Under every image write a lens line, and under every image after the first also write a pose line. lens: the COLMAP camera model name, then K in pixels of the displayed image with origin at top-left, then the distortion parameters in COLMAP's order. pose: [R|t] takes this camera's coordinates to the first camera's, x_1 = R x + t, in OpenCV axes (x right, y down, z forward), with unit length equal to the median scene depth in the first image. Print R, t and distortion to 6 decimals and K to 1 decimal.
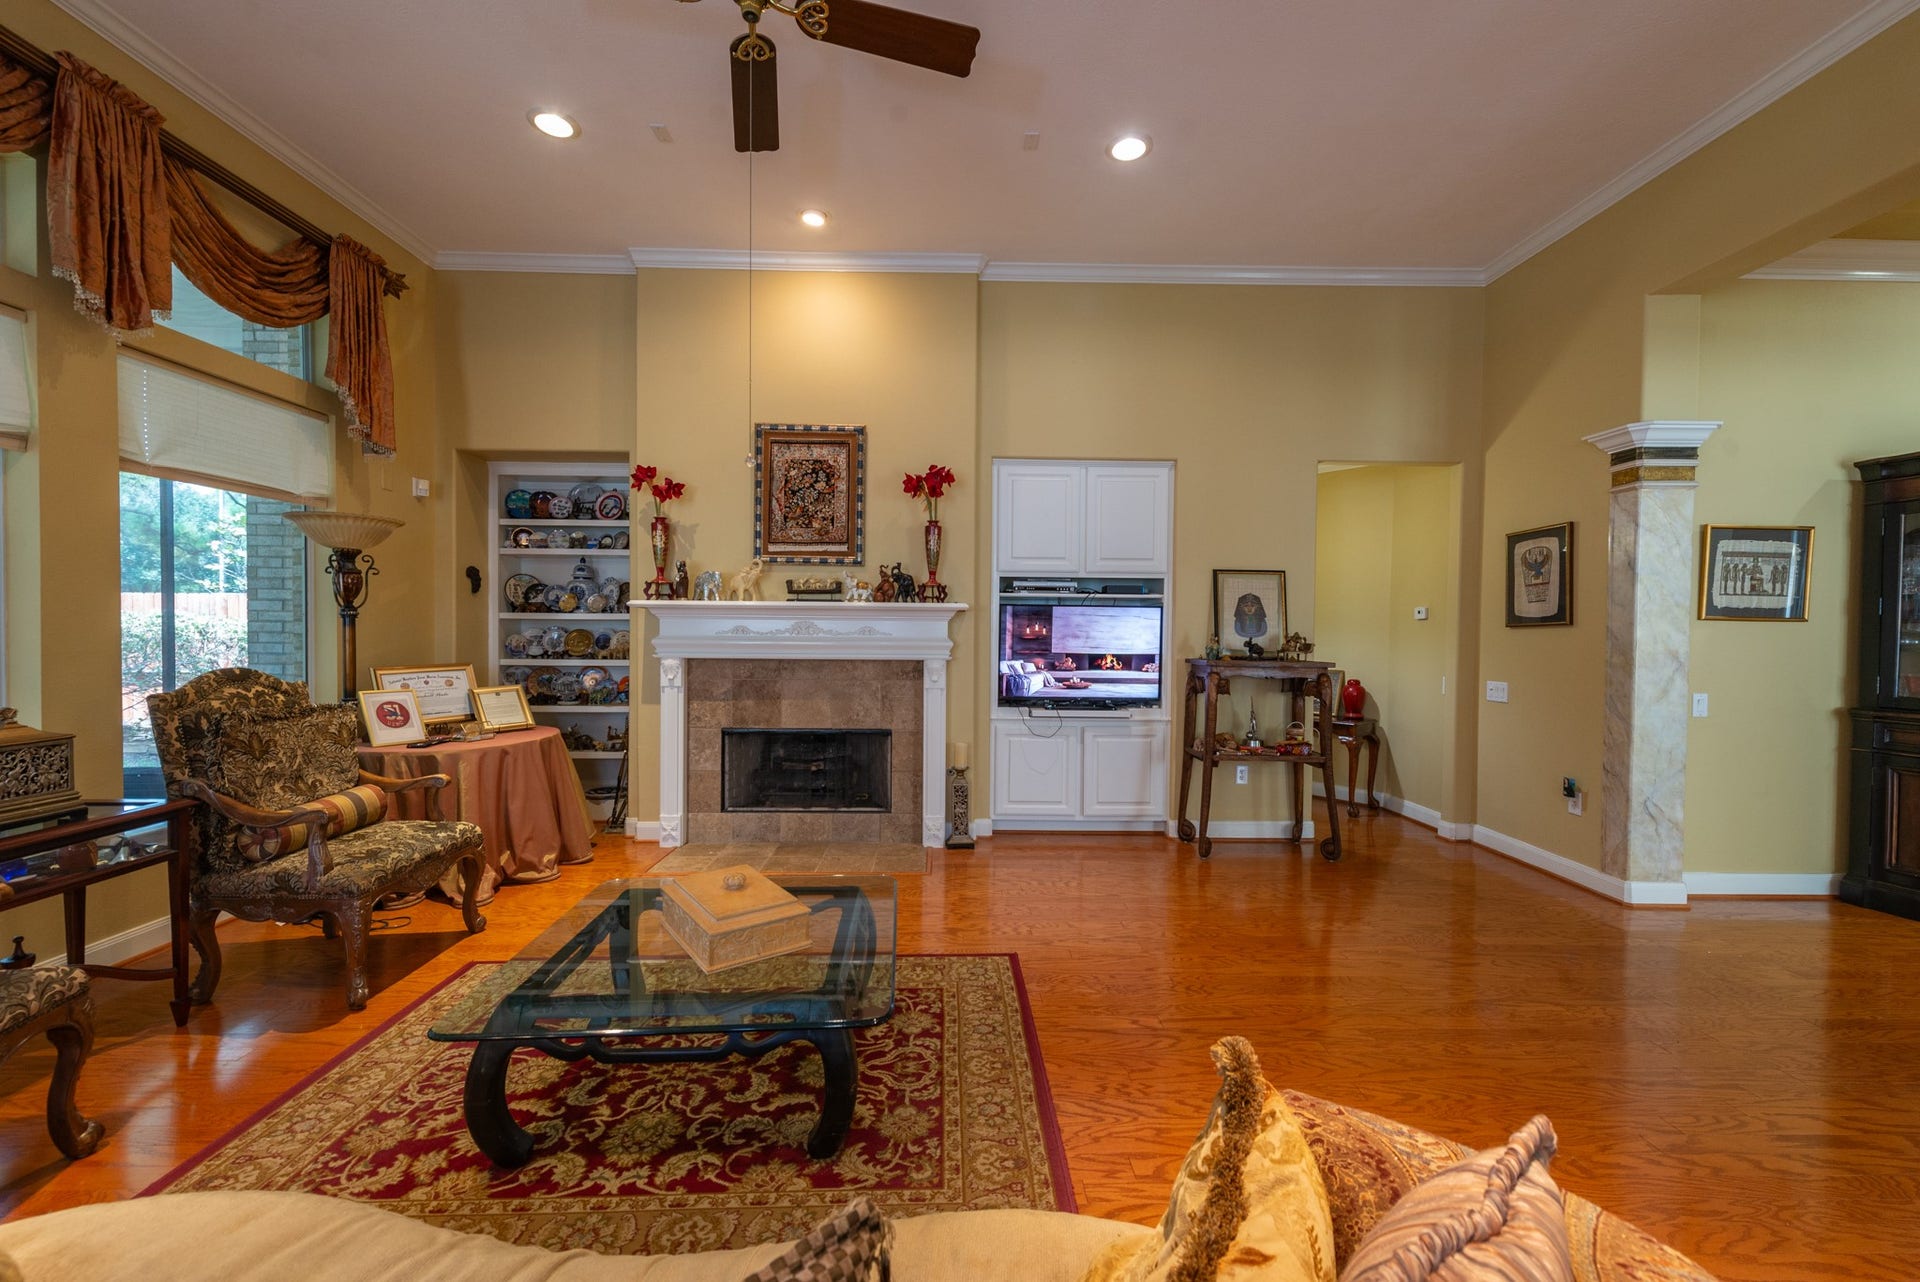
lens RADIAL K [[734.1, 0, 960.3], [0, 734.1, 654.5], [0, 0, 1]] dist [0.000805, -0.000295]
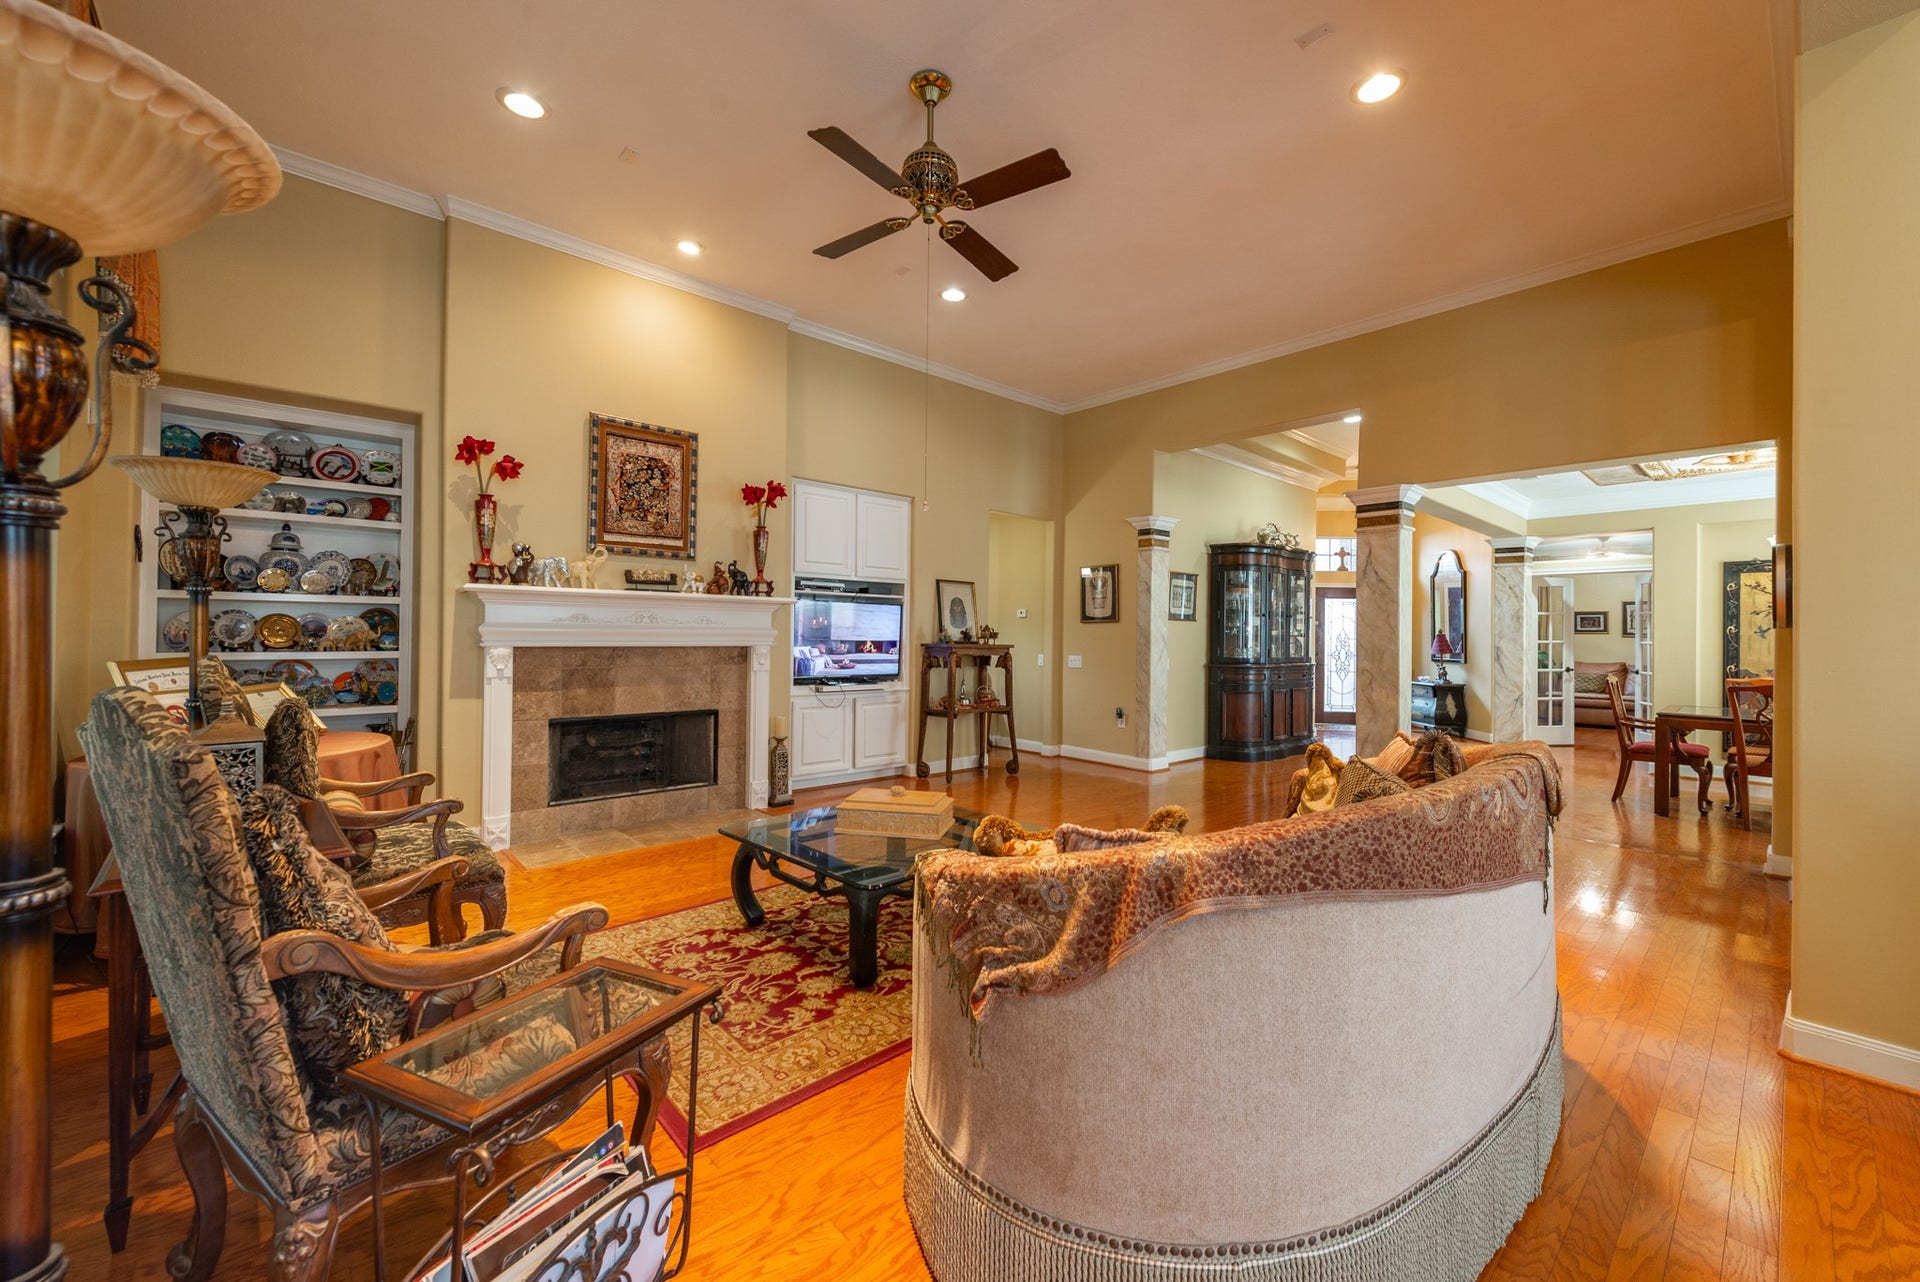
lens RADIAL K [[745.2, 0, 960.0], [0, 745.2, 641.0], [0, 0, 1]] dist [-0.000645, -0.000138]
pose [[0.753165, -0.005713, 0.657806, -0.567274], [0.014224, 0.999870, -0.007602, 0.012840], [-0.657677, 0.015083, 0.753149, -0.093123]]
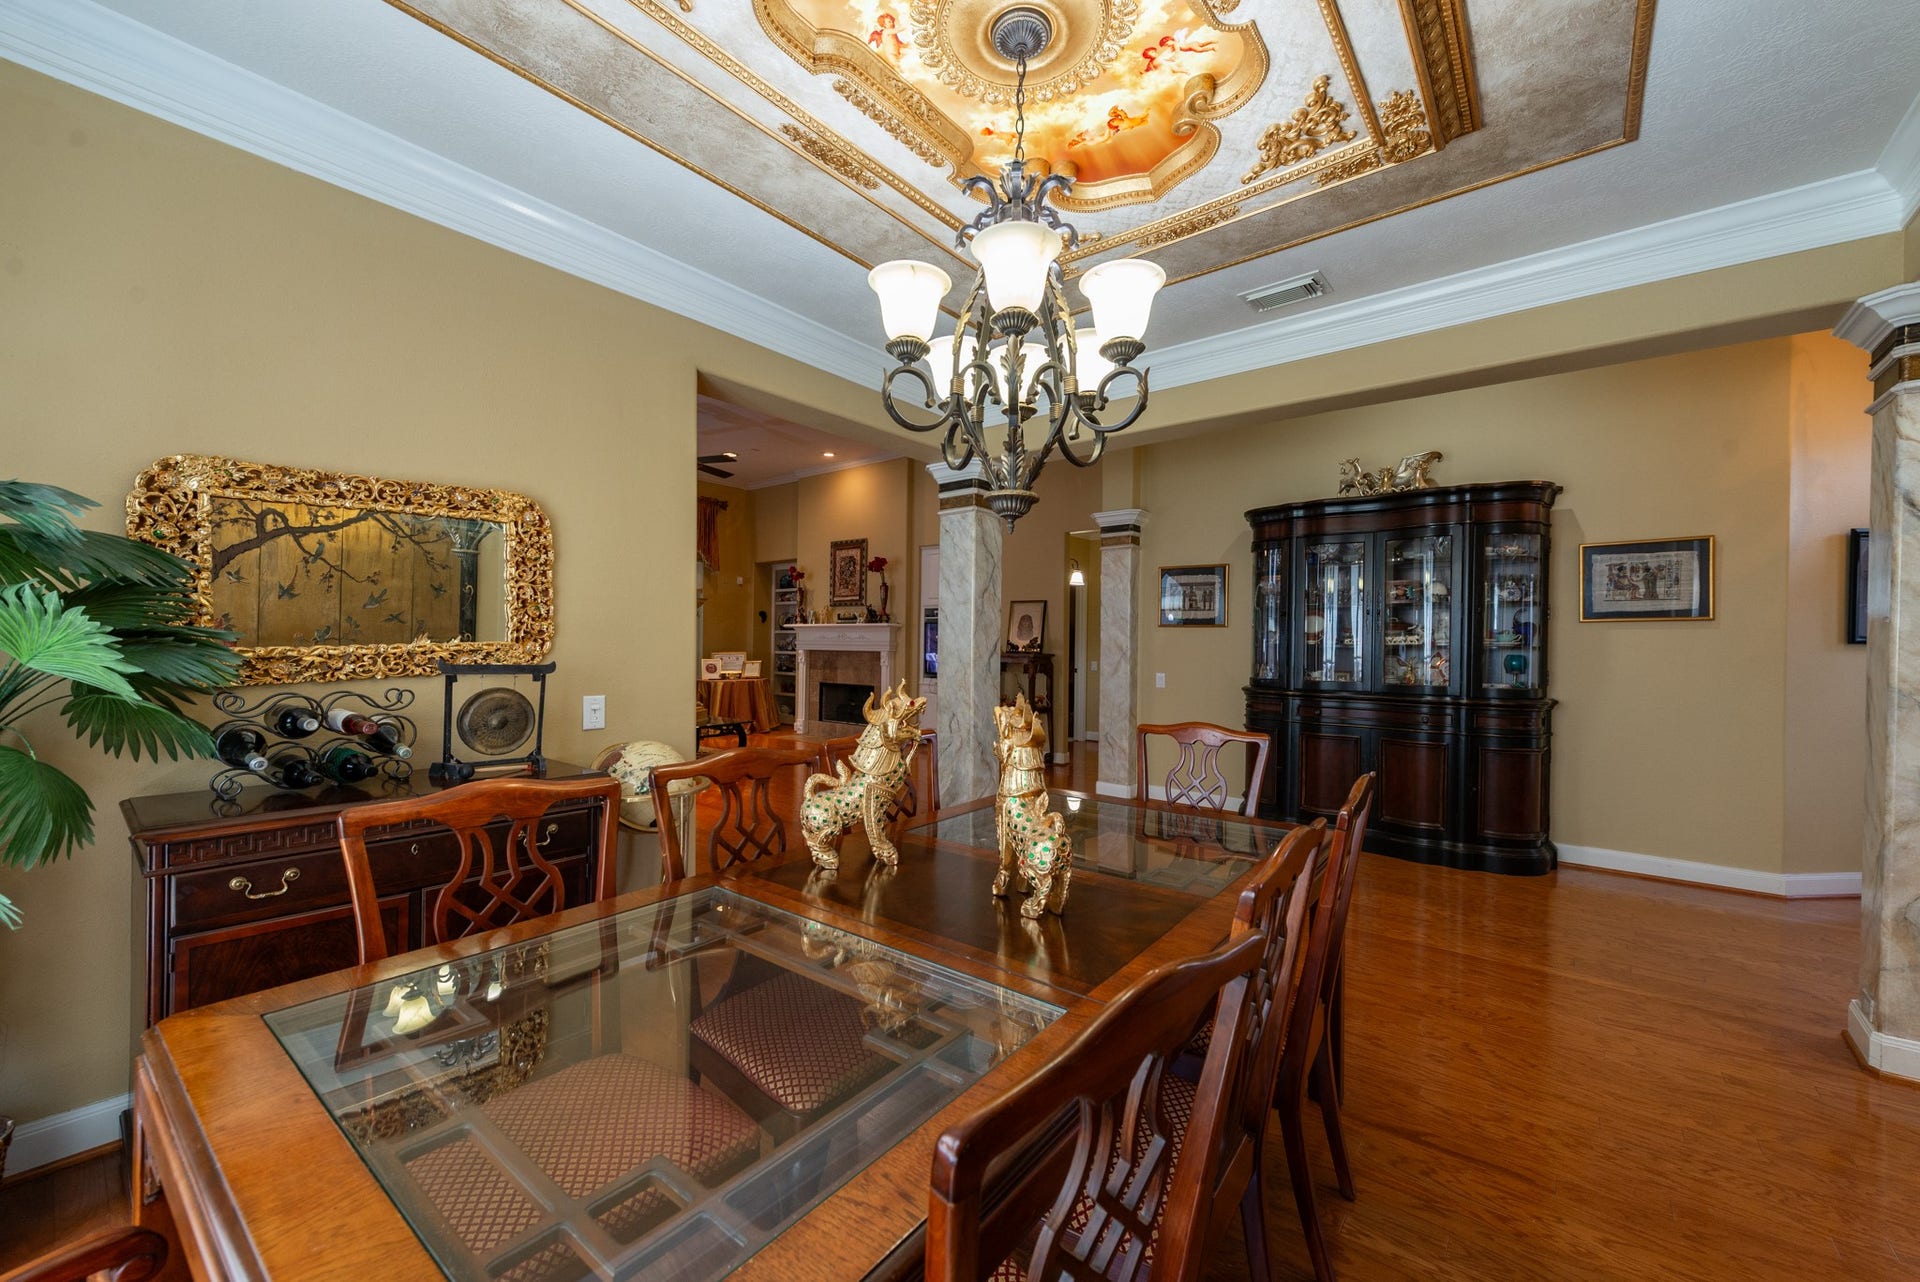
lens RADIAL K [[745.2, 0, 960.0], [0, 745.2, 641.0], [0, 0, 1]] dist [-0.000645, -0.000138]
pose [[0.764822, -0.002608, -0.644236, 1.424632], [-0.018584, 0.999486, -0.026109, 0.028002], [0.643974, 0.031941, 0.764381, -0.425682]]
